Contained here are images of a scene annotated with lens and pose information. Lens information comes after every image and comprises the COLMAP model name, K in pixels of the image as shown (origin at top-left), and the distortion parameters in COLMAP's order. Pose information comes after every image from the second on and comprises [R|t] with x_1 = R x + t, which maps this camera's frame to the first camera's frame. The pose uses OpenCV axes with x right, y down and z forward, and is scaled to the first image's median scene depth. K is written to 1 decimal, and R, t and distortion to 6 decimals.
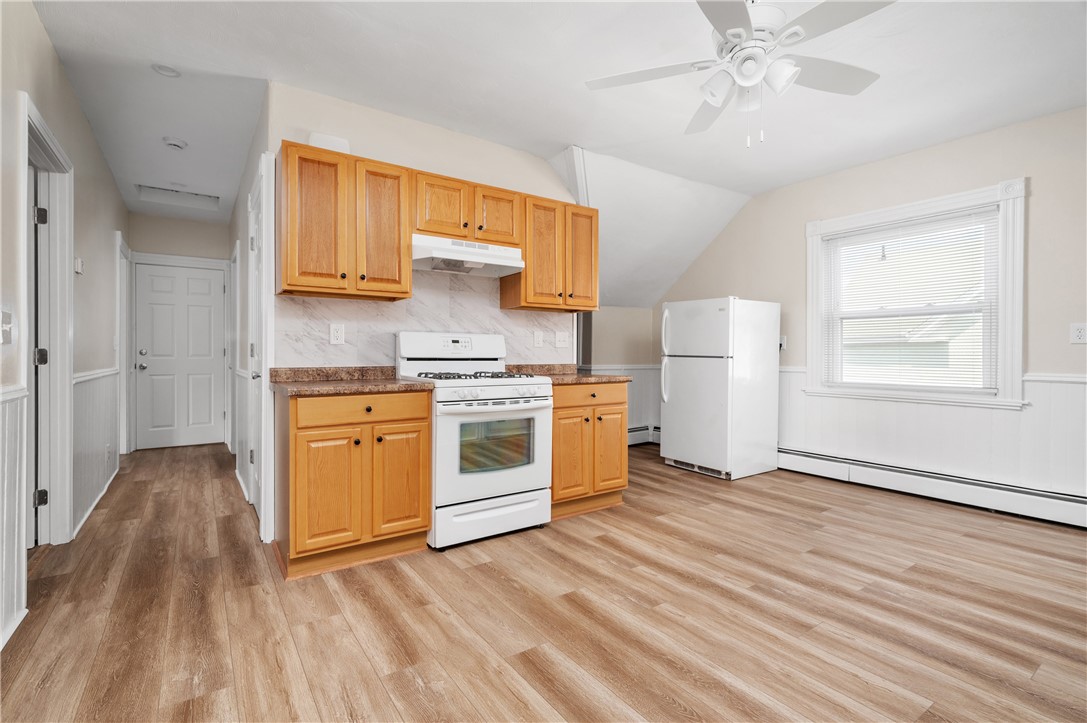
lens RADIAL K [[498.1, 0, 537.4], [0, 498.1, 352.6], [0, 0, 1]] dist [0.000918, 0.000510]
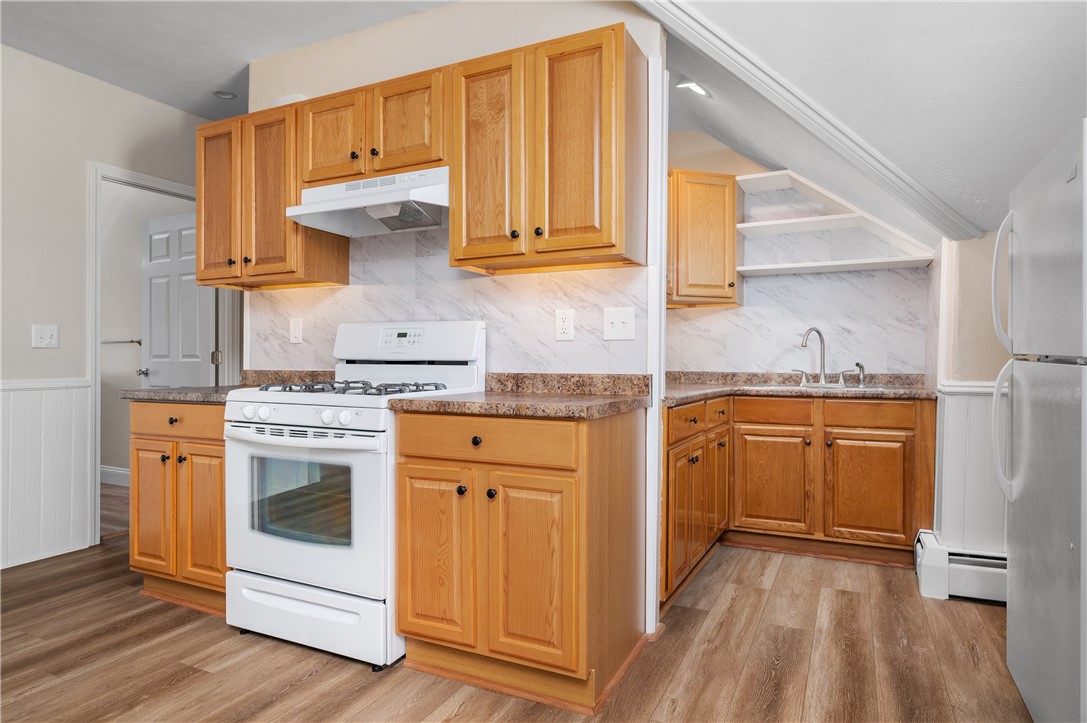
lens RADIAL K [[635.1, 0, 539.7], [0, 635.1, 358.6], [0, 0, 1]] dist [-0.004993, 0.003595]
pose [[0.490845, -0.001612, -0.871245, 0.798896], [0.004706, 0.999989, 0.000802, 0.010743], [0.871234, -0.004494, 0.490847, 0.923793]]
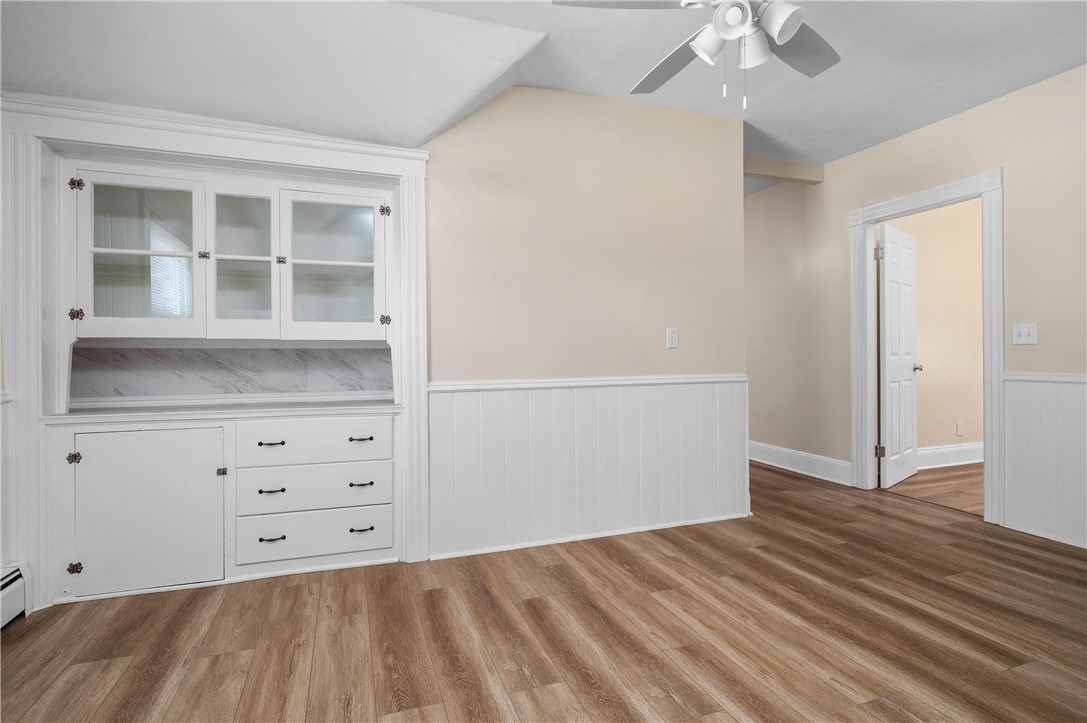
lens RADIAL K [[540.0, 0, 537.8], [0, 540.0, 359.7], [0, 0, 1]] dist [-0.003905, 0.001741]
pose [[-0.967288, 0.004965, 0.253631, 0.397603], [0.005675, 0.999982, 0.002067, 0.007569], [-0.253616, 0.003439, -0.967299, 1.470399]]
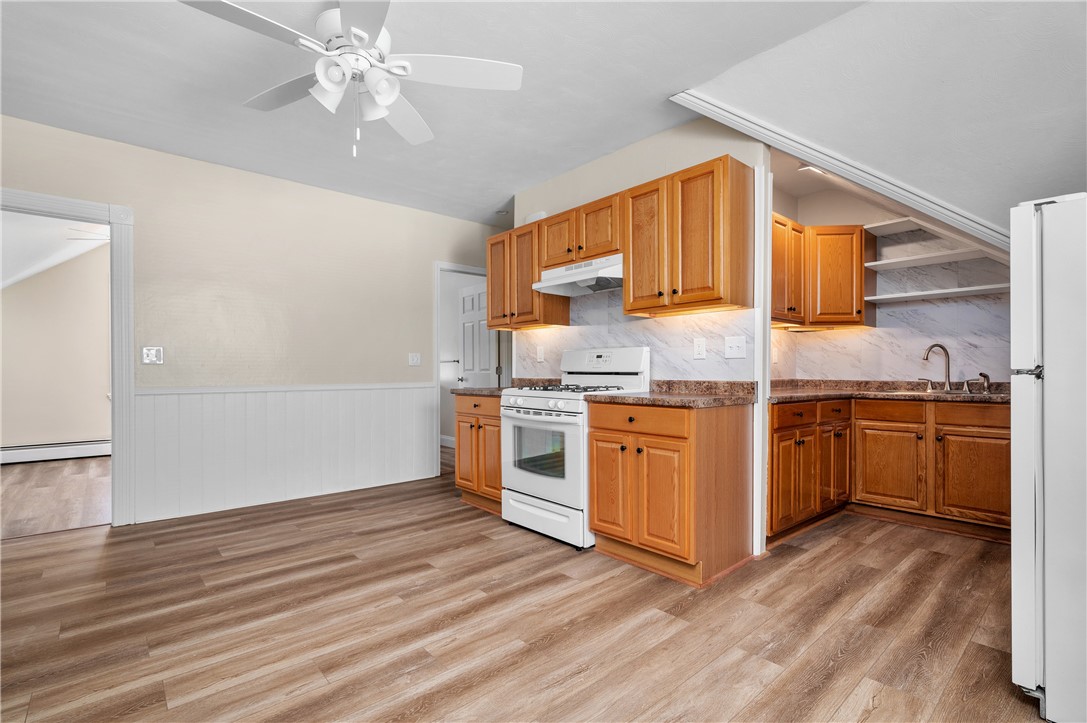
lens RADIAL K [[498.1, 0, 541.8], [0, 498.1, 372.8], [0, 0, 1]] dist [0.000918, 0.000510]
pose [[0.119668, 0.002717, -0.992810, 1.071671], [0.008923, 0.999953, 0.003812, 0.008814], [0.992774, -0.009315, 0.119638, 0.928277]]
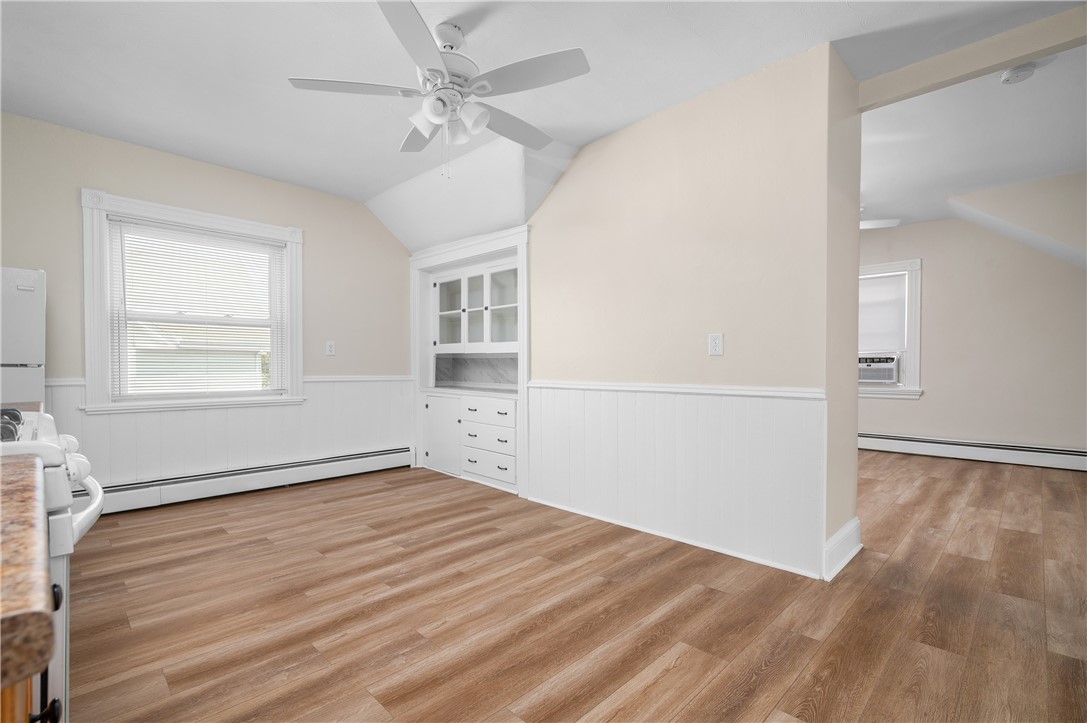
lens RADIAL K [[498.1, 0, 535.6], [0, 498.1, 366.8], [0, 0, 1]] dist [0.000918, 0.000510]
pose [[-0.179086, -0.005729, 0.983817, -0.545393], [-0.006142, 0.999970, 0.004705, 0.006811], [-0.983814, -0.005200, -0.179116, 0.753766]]
